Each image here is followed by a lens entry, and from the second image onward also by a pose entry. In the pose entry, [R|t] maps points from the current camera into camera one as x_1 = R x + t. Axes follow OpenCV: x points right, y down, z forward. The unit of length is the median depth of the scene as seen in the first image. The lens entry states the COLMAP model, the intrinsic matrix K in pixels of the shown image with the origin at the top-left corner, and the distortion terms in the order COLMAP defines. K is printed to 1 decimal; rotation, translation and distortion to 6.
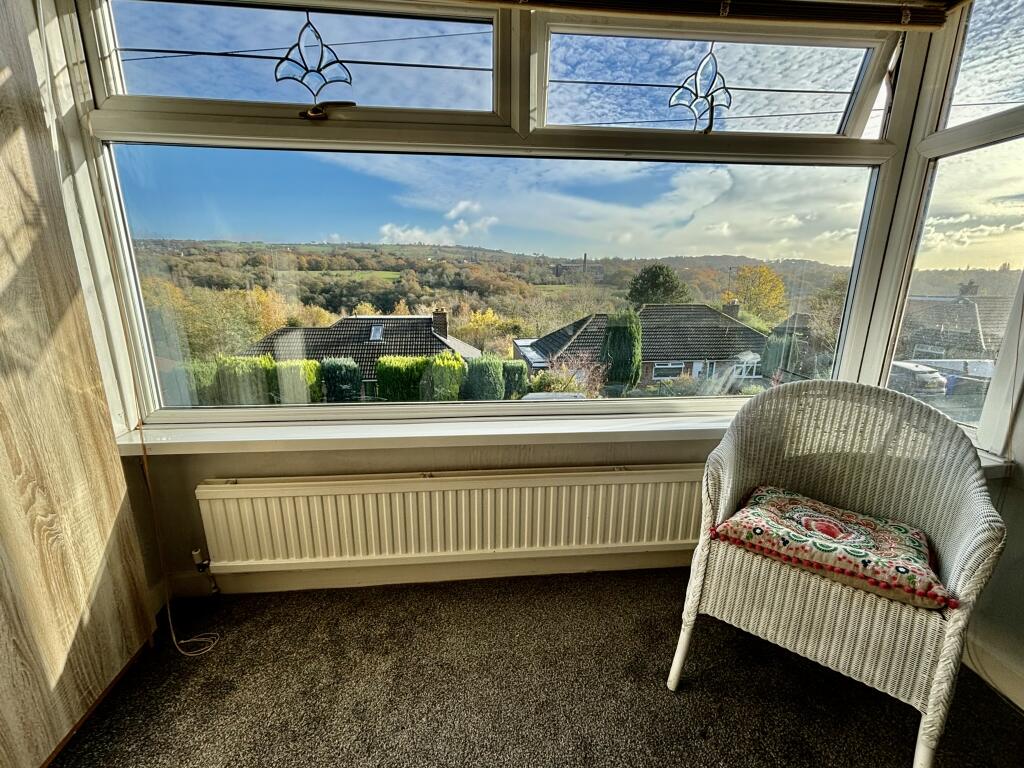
lens RADIAL K [[409.4, 0, 512.0], [0, 409.4, 384.0], [0, 0, 1]] dist [-0.000139, -0.000092]
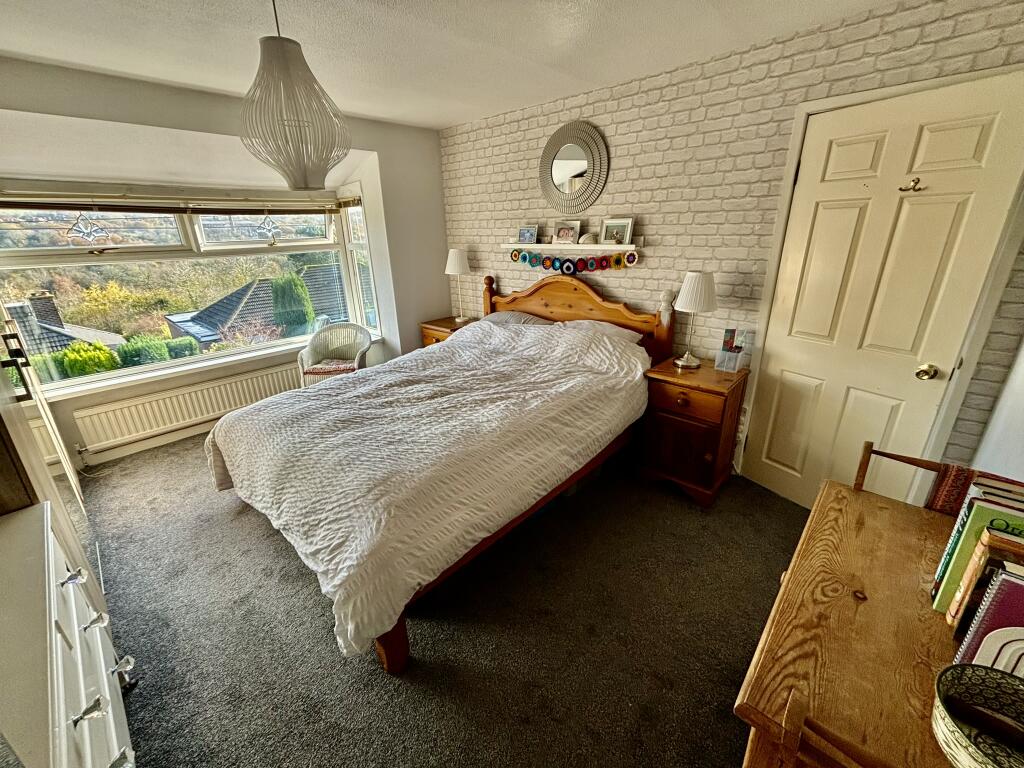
lens RADIAL K [[414.3, 0, 512.0], [0, 414.3, 384.0], [0, 0, 1]] dist [-0.000797, -0.000063]
pose [[0.746334, -0.251373, 0.616277, -0.028797], [0.178439, 0.967610, 0.178582, 0.010487], [-0.641206, -0.023314, 0.767015, -0.213998]]
